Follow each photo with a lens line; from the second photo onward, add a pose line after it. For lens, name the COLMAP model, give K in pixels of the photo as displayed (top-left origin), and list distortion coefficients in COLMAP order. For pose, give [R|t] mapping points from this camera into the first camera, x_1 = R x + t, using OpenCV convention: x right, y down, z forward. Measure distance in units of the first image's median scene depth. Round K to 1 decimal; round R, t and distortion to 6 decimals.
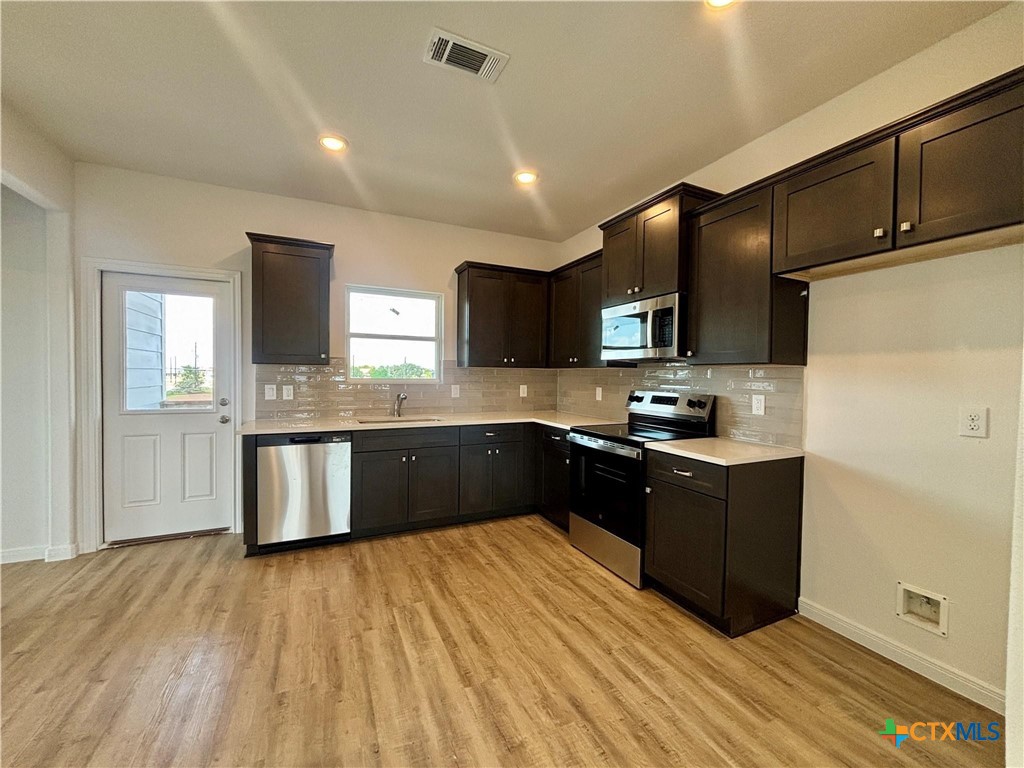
lens RADIAL K [[413.4, 0, 508.4], [0, 413.4, 383.8], [0, 0, 1]] dist [0.008252, 0.000577]
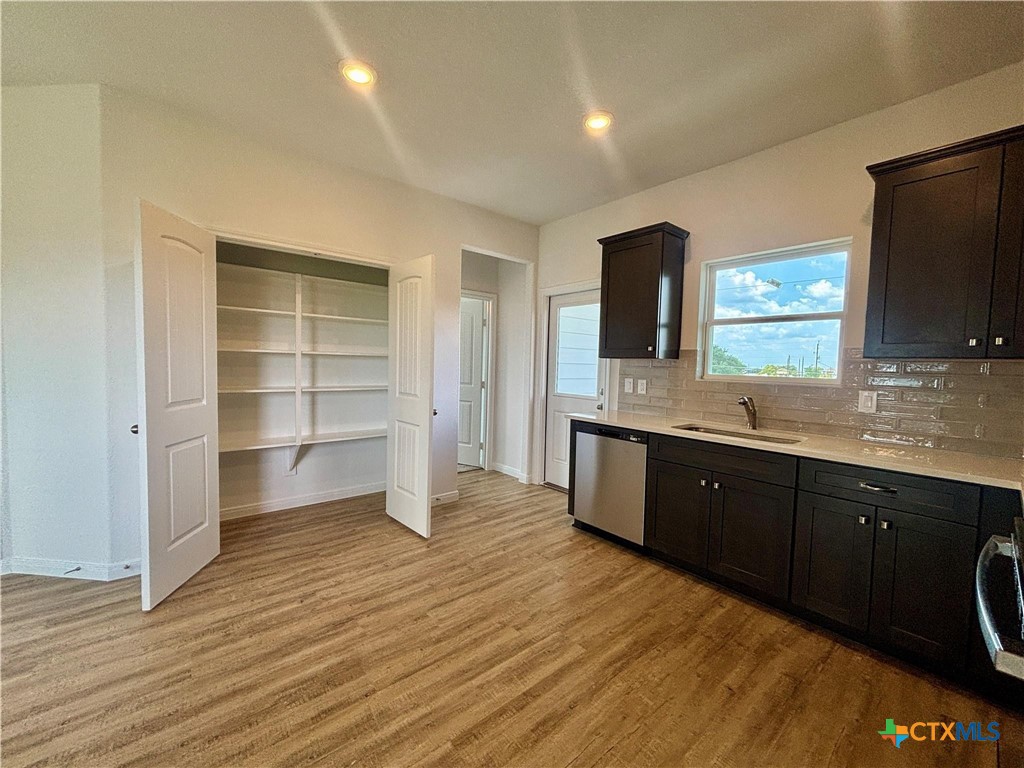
lens RADIAL K [[413.4, 0, 515.3], [0, 413.4, 381.6], [0, 0, 1]] dist [0.008252, 0.000577]
pose [[0.271810, 0.039539, -0.961538, 0.425017], [-0.043544, 0.998638, 0.028756, -0.008191], [0.961365, 0.034053, 0.273161, 0.530380]]
